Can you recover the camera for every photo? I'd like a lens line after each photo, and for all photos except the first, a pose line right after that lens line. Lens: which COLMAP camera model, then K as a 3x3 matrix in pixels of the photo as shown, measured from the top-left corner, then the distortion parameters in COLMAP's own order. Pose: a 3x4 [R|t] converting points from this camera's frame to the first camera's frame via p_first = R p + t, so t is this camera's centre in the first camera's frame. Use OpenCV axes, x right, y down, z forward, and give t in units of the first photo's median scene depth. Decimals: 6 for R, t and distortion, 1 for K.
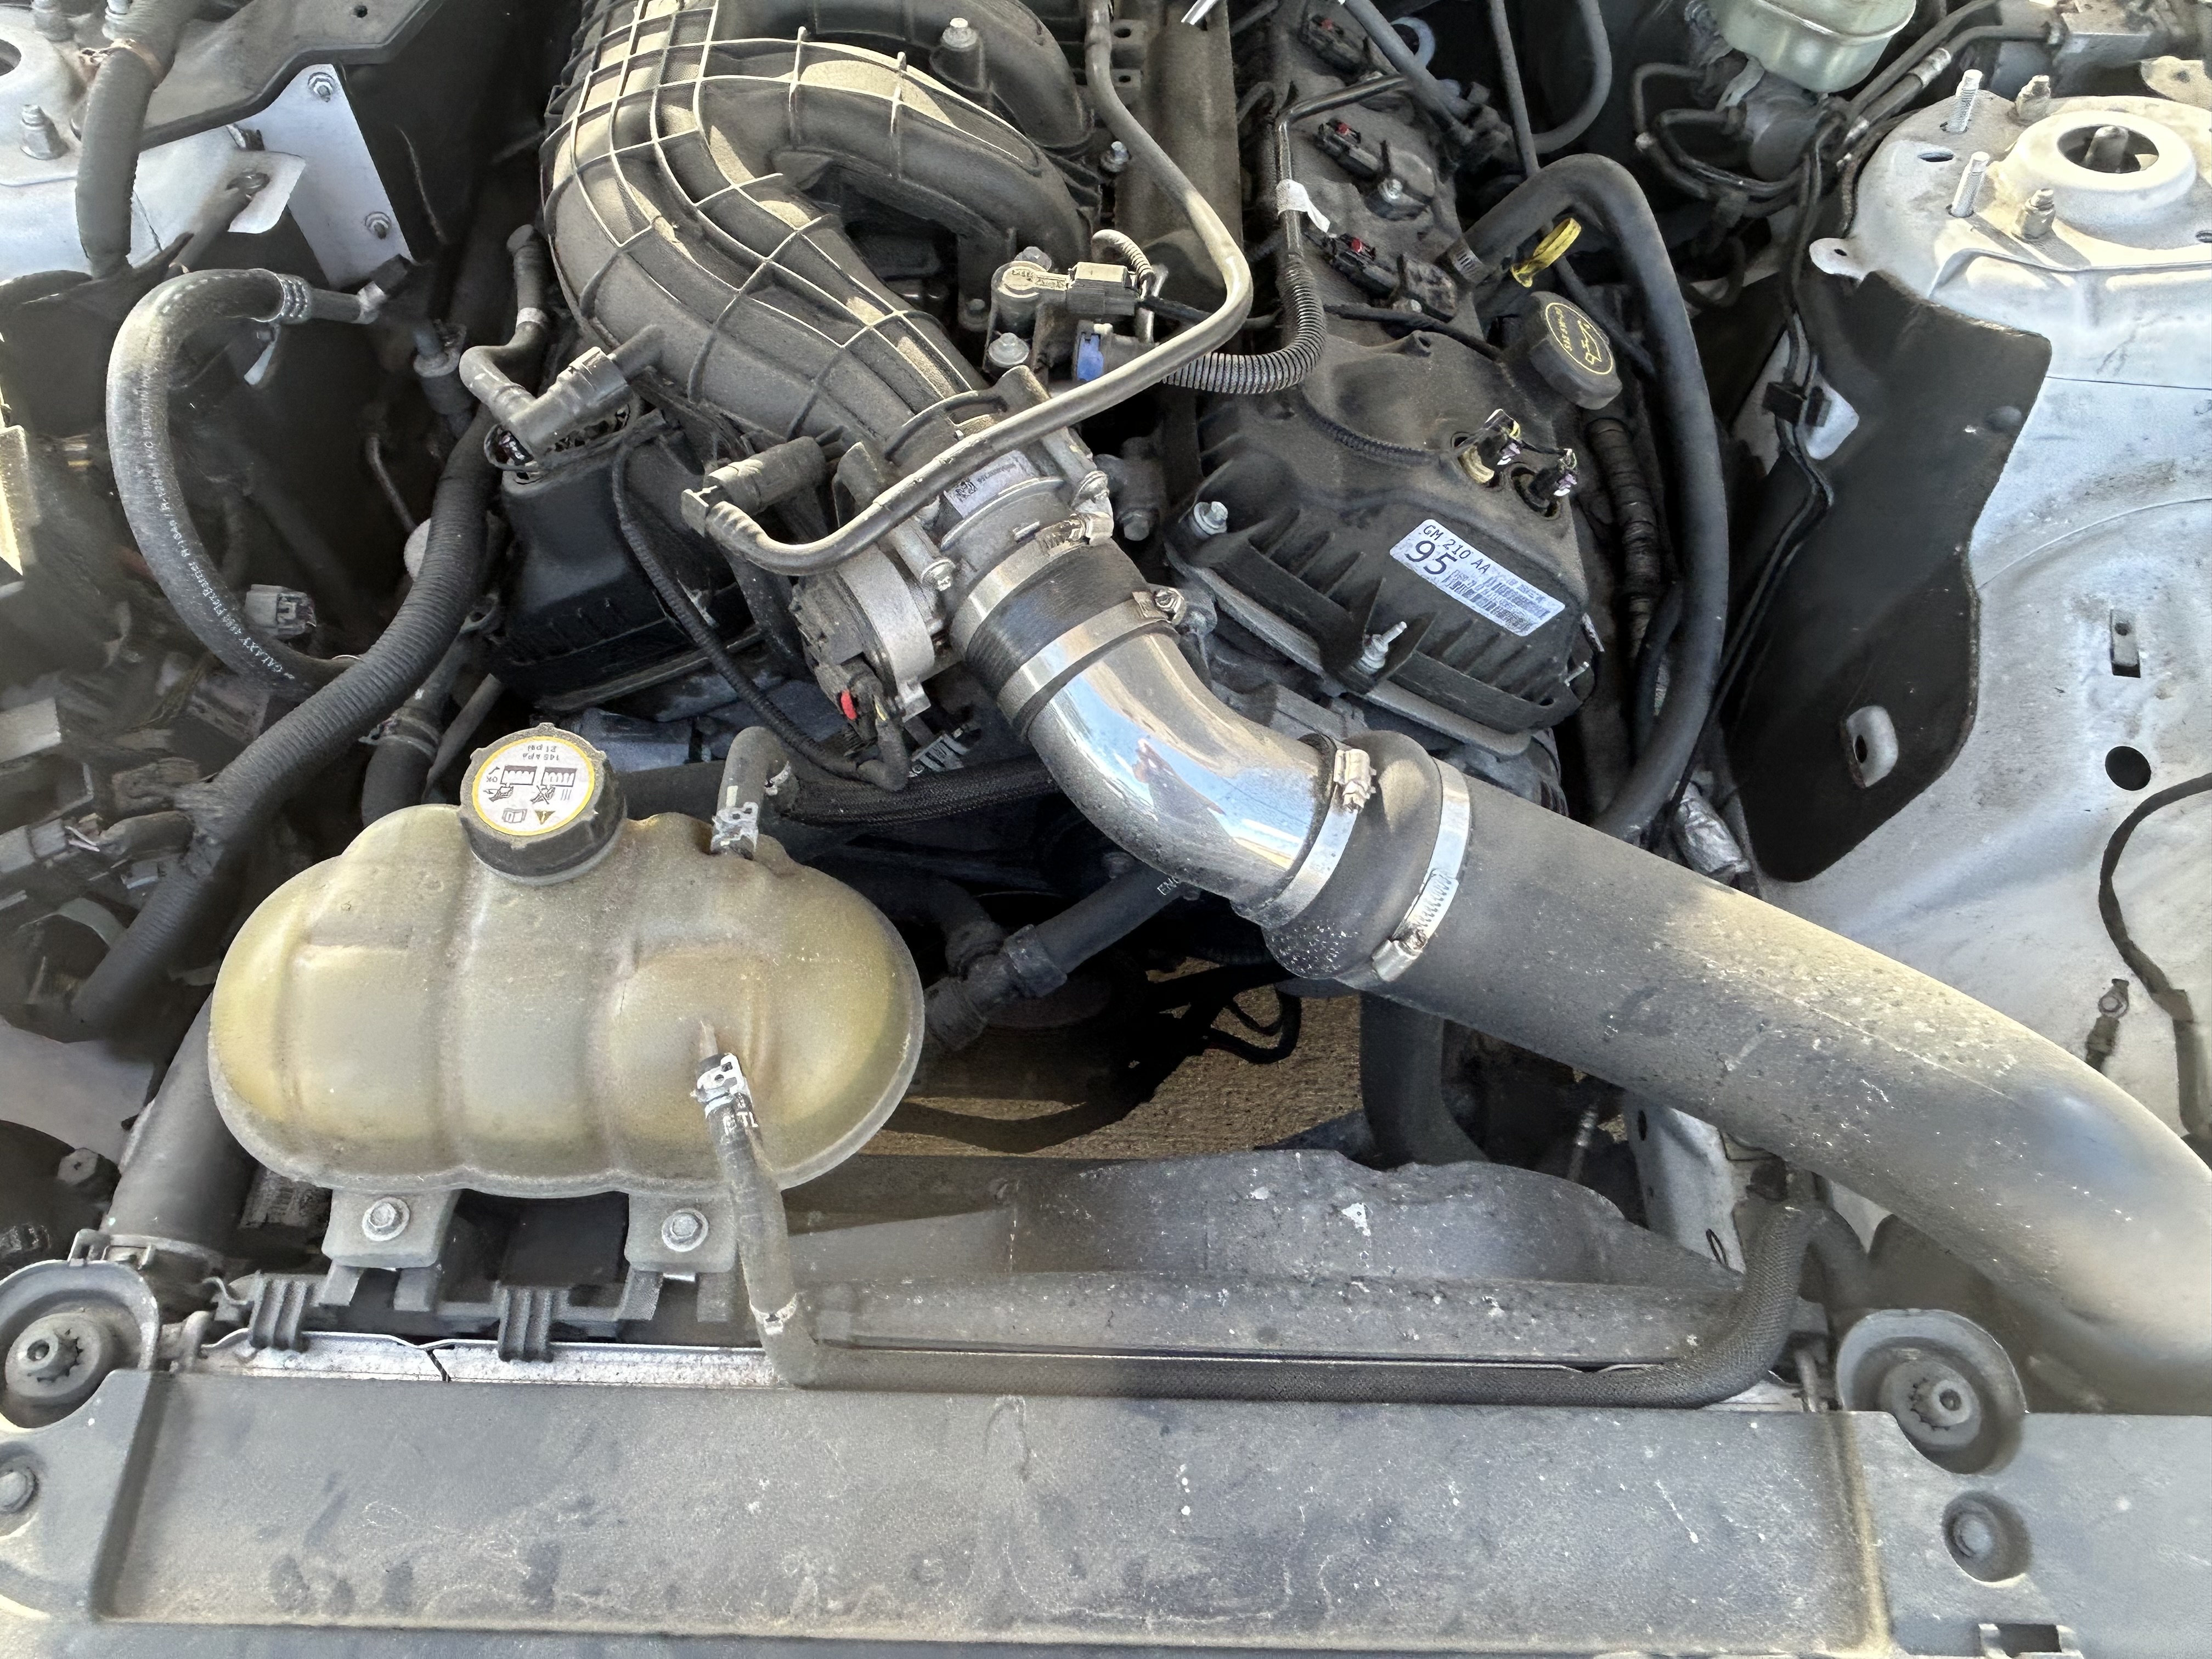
lens RADIAL K [[1581.1, 0, 1057.9], [0, 1581.1, 792.8], [0, 0, 1]] dist [-0.001567, -0.008485]
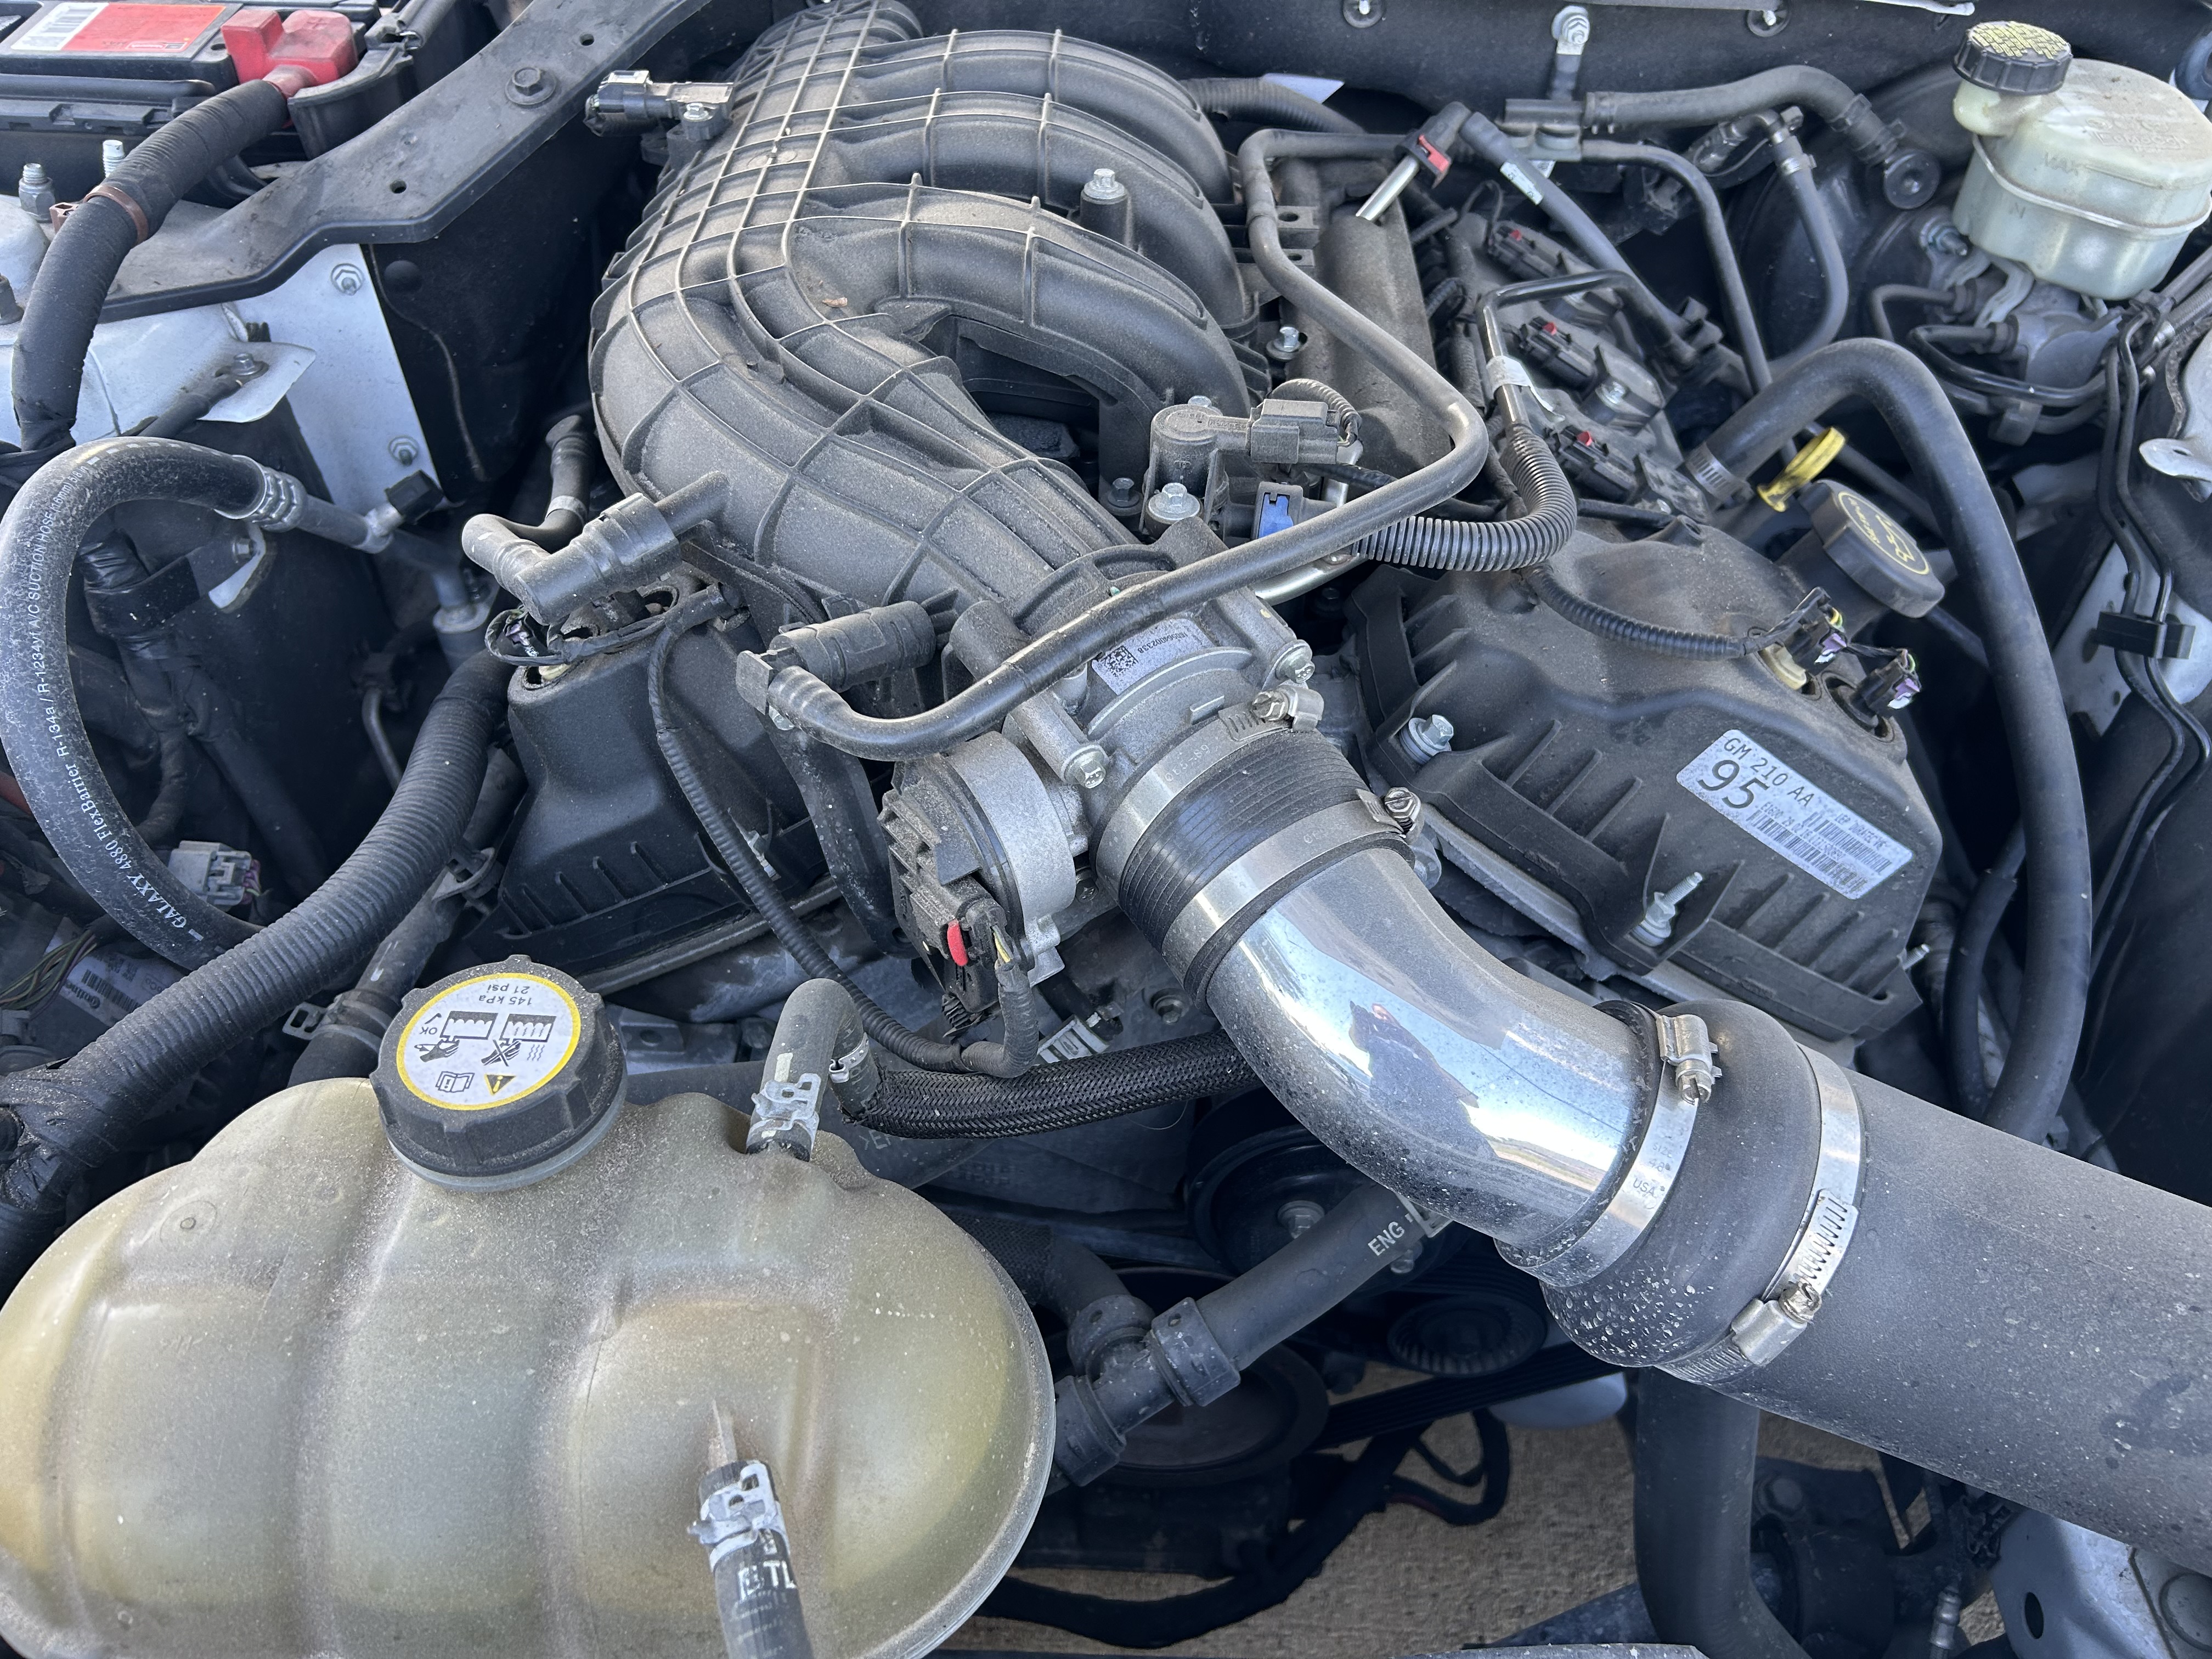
lens RADIAL K [[1653.6, 0, 1112.2], [0, 1653.6, 832.3], [0, 0, 1]] dist [0.043200, -0.064036]
pose [[0.999855, 0.003179, -0.016713, -0.045105], [-0.006993, 0.972351, -0.233421, 0.059930], [0.015509, 0.233505, 0.972232, 0.242782]]
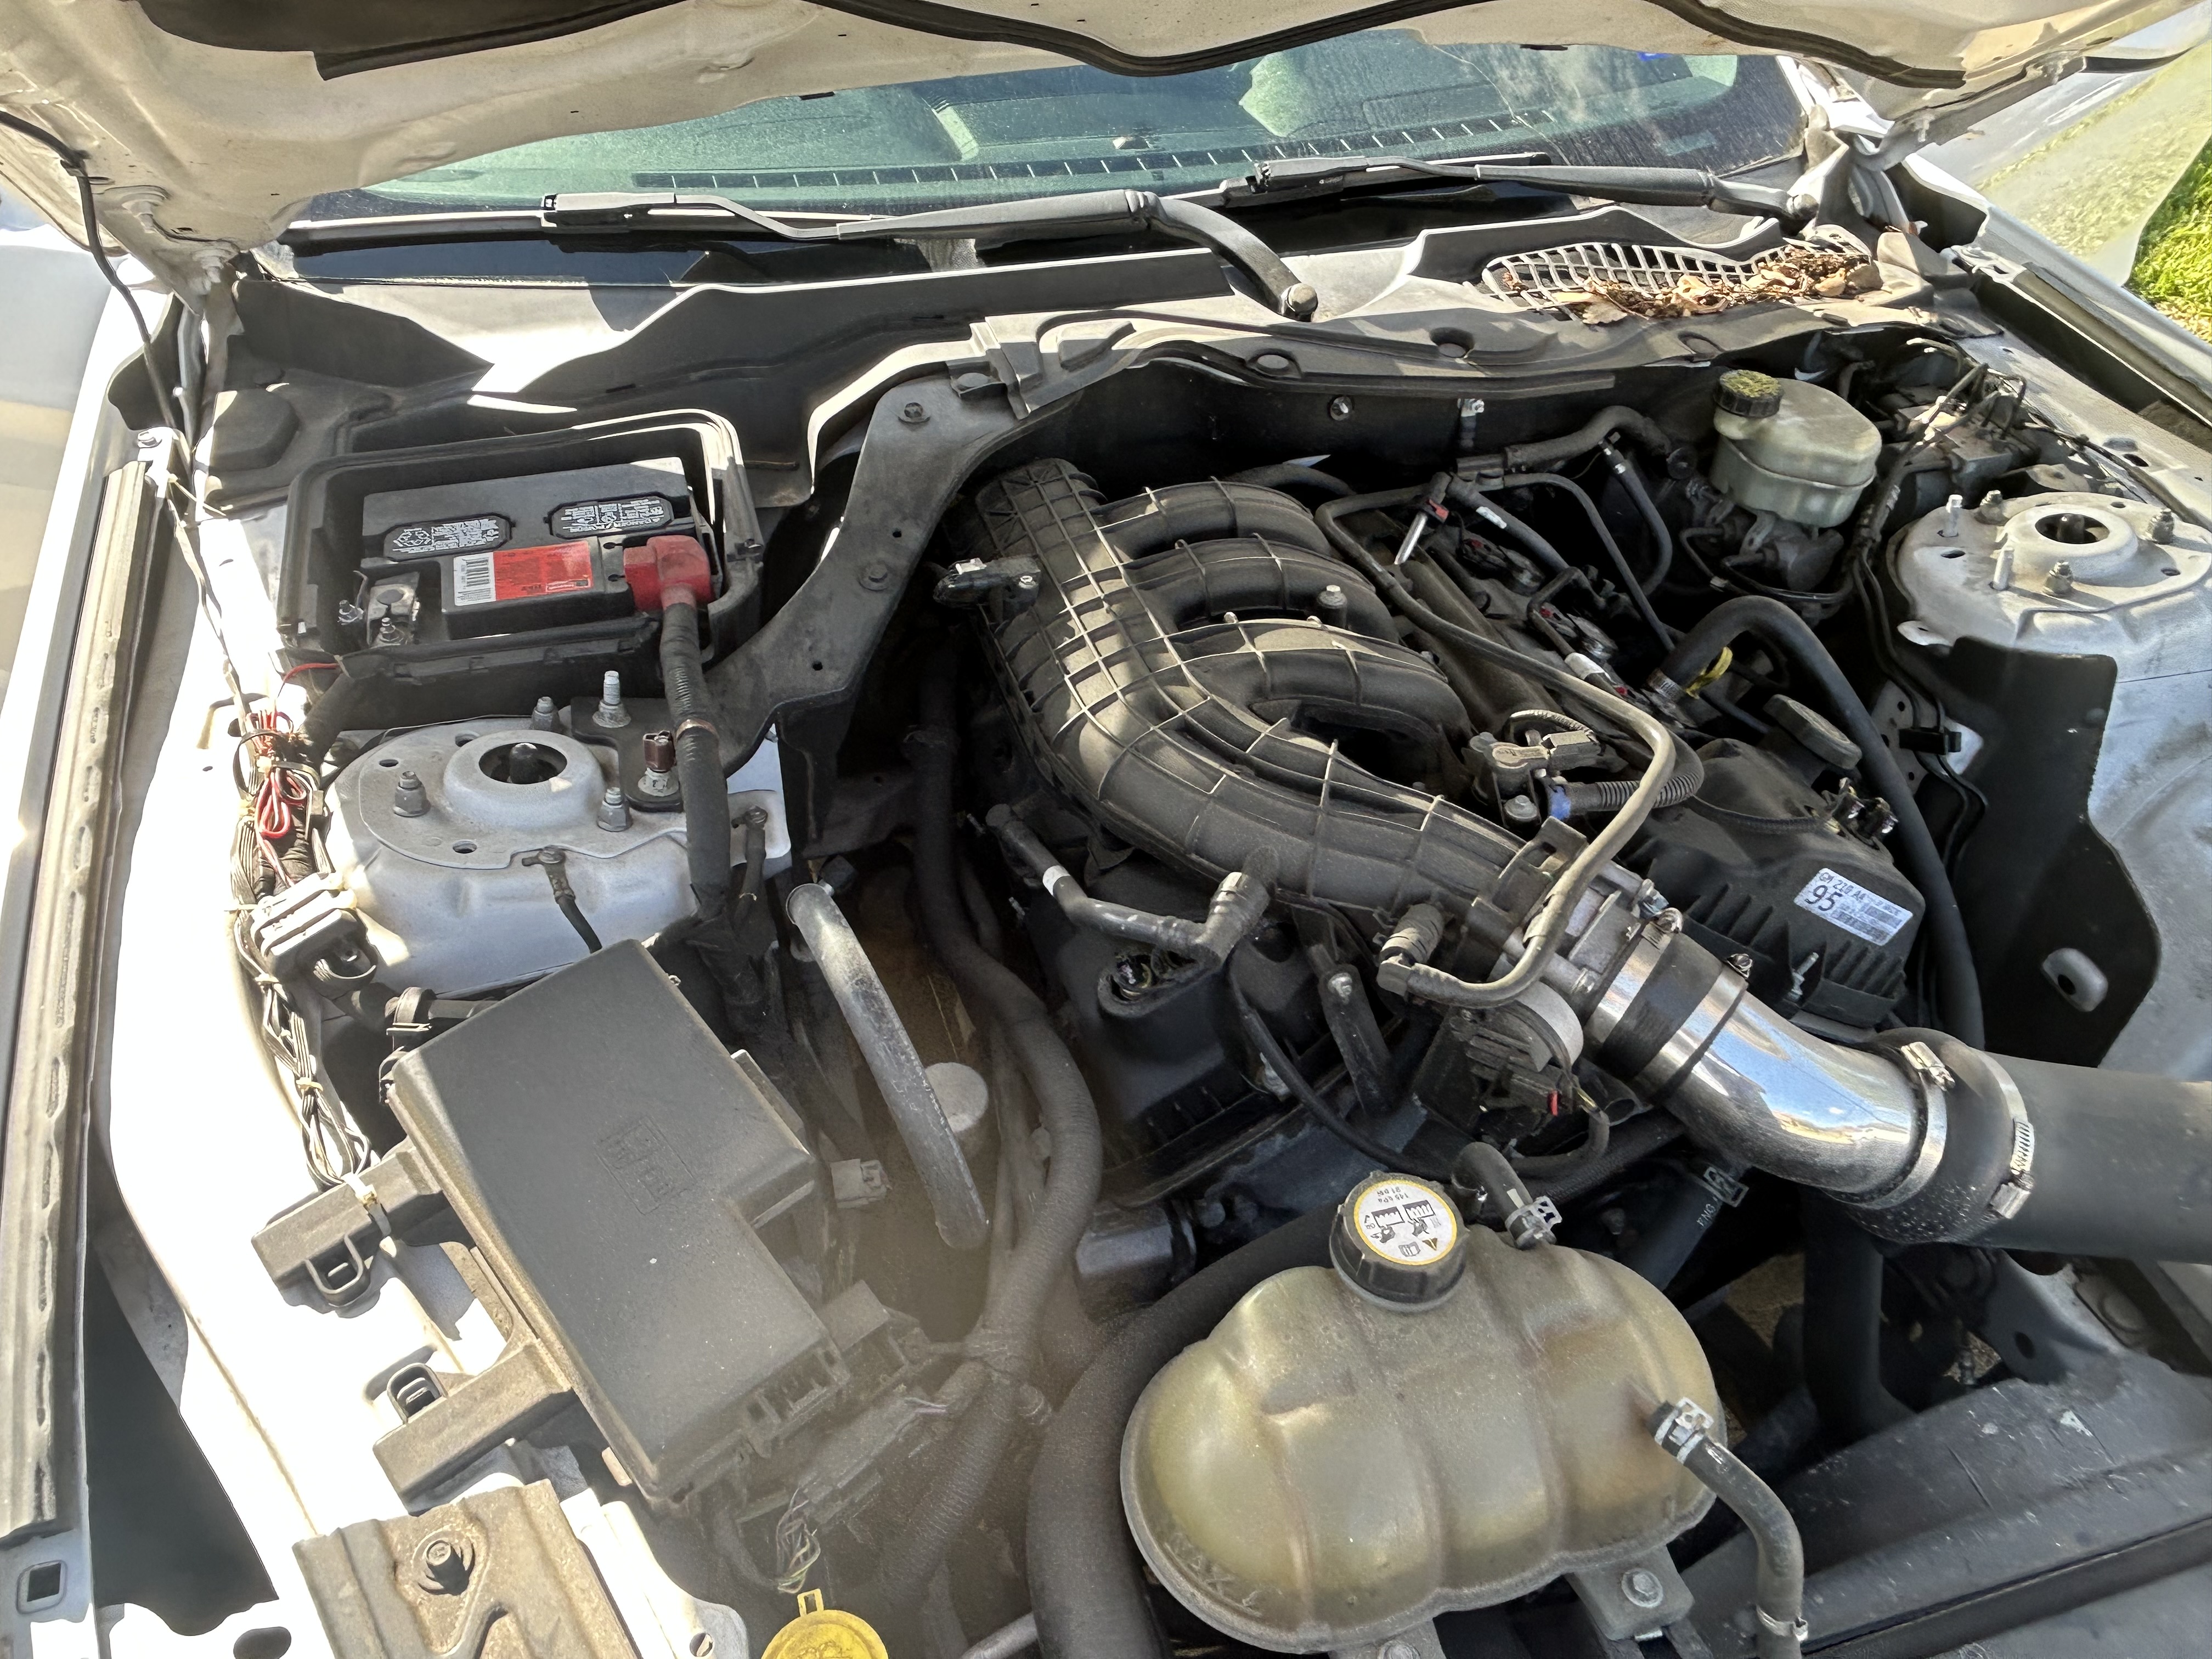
lens RADIAL K [[1581.1, 0, 1033.9], [0, 1581.1, 795.6], [0, 0, 1]] dist [-0.001567, -0.008485]
pose [[0.957523, -0.198772, 0.208901, -0.640402], [0.252423, 0.928015, -0.273991, -0.038492], [-0.139401, 0.315084, 0.938770, -0.137773]]
